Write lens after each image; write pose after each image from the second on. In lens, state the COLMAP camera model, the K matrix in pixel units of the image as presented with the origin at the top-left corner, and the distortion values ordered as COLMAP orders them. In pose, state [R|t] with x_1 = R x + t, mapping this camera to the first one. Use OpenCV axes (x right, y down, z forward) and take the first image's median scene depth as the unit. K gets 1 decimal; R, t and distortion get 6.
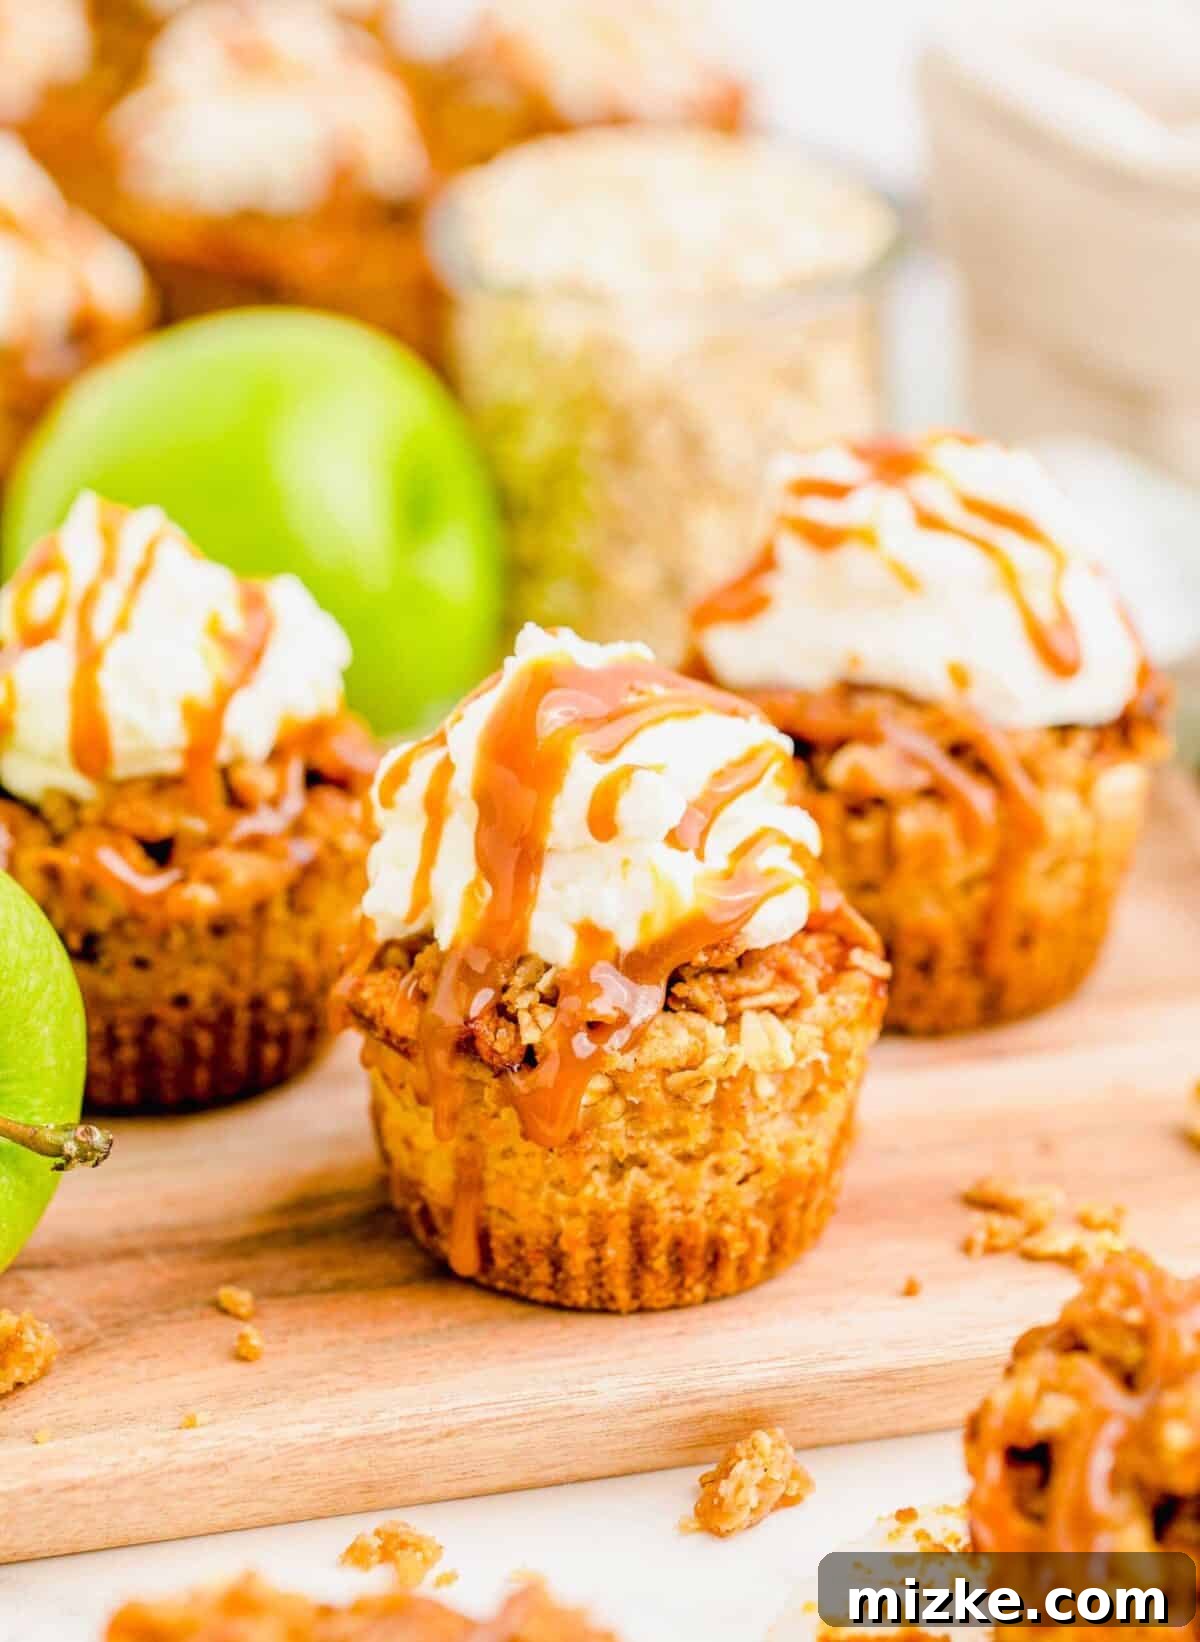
lens RADIAL K [[5622.0, 0, 604.7], [0, 5622.0, 817.3], [0, 0, 1]] dist [-0.283431, 0.000000]
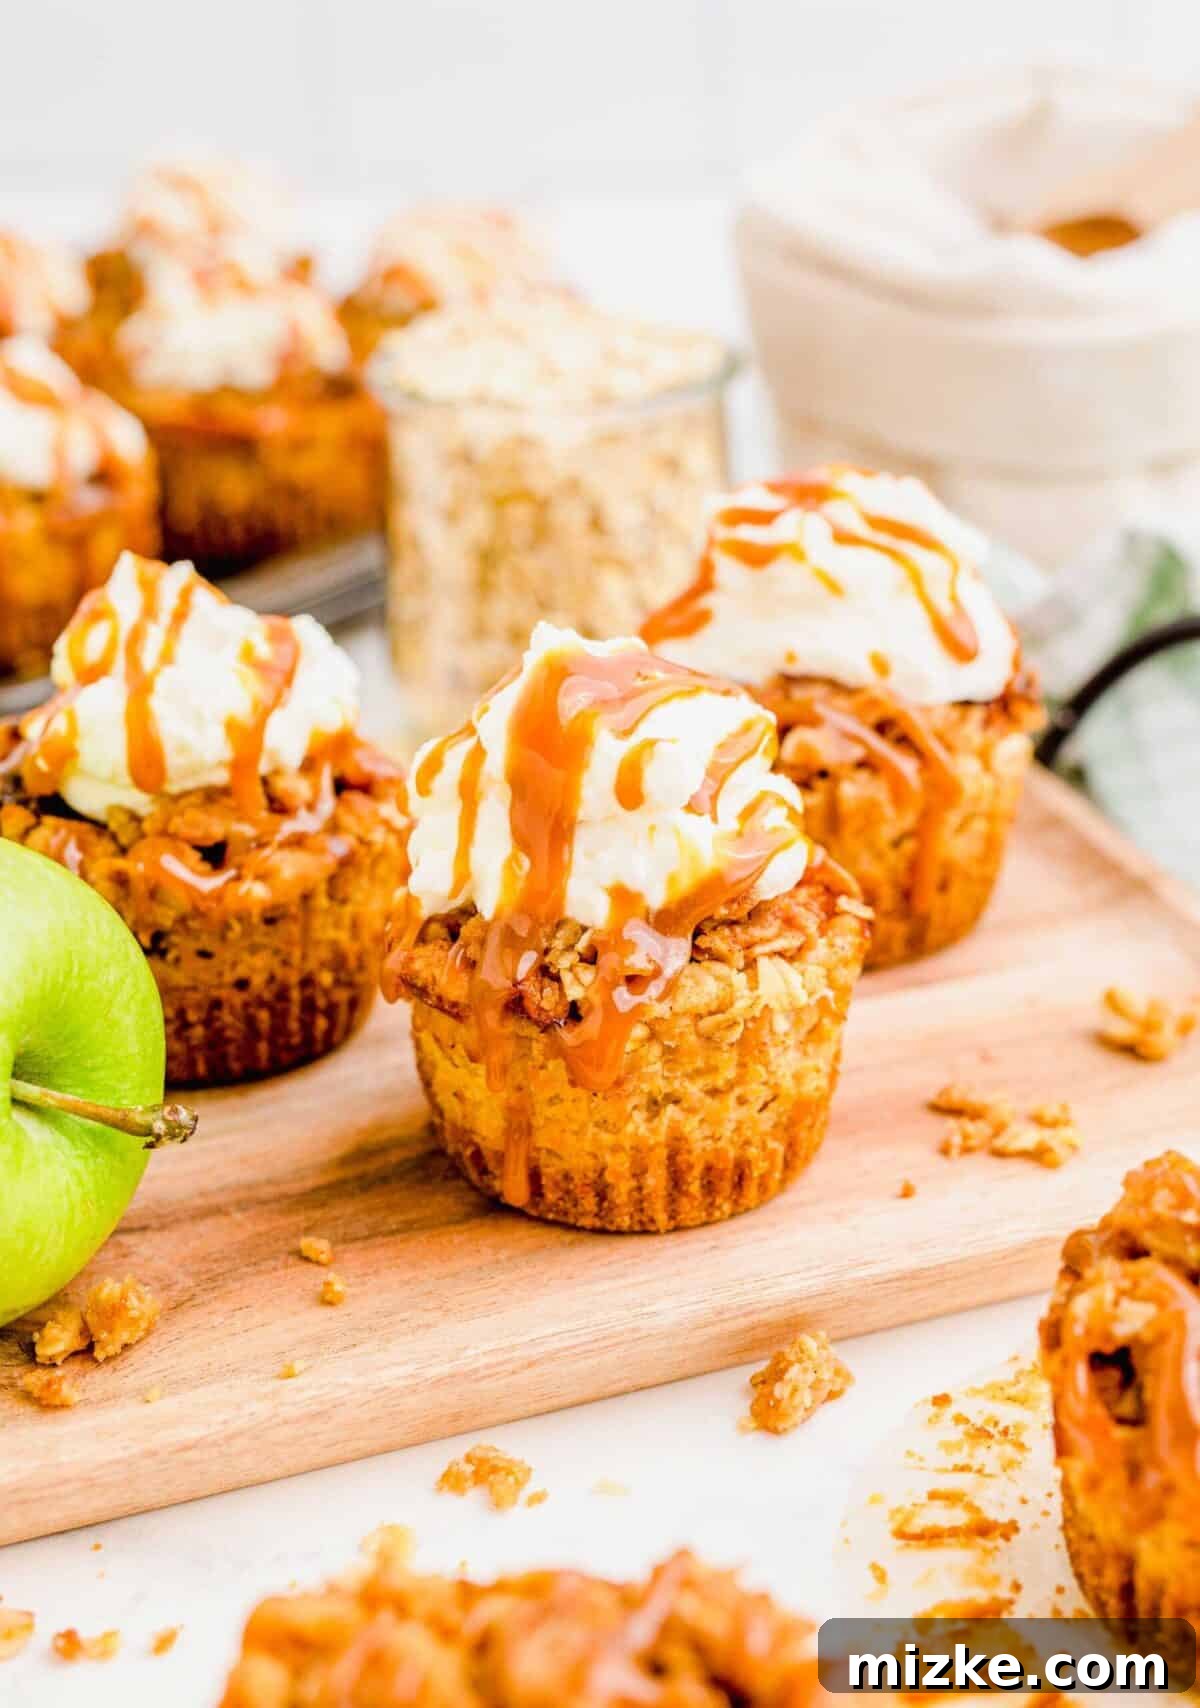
lens RADIAL K [[2937.9, 0, 654.8], [0, 2937.9, 998.4], [0, 0, 1]] dist [-0.148101, 0.000000]
pose [[0.993632, -0.070379, 0.087992, -0.046898], [0.066444, 0.996688, 0.046880, 0.013890], [-0.091000, -0.040735, 0.995017, 0.419294]]
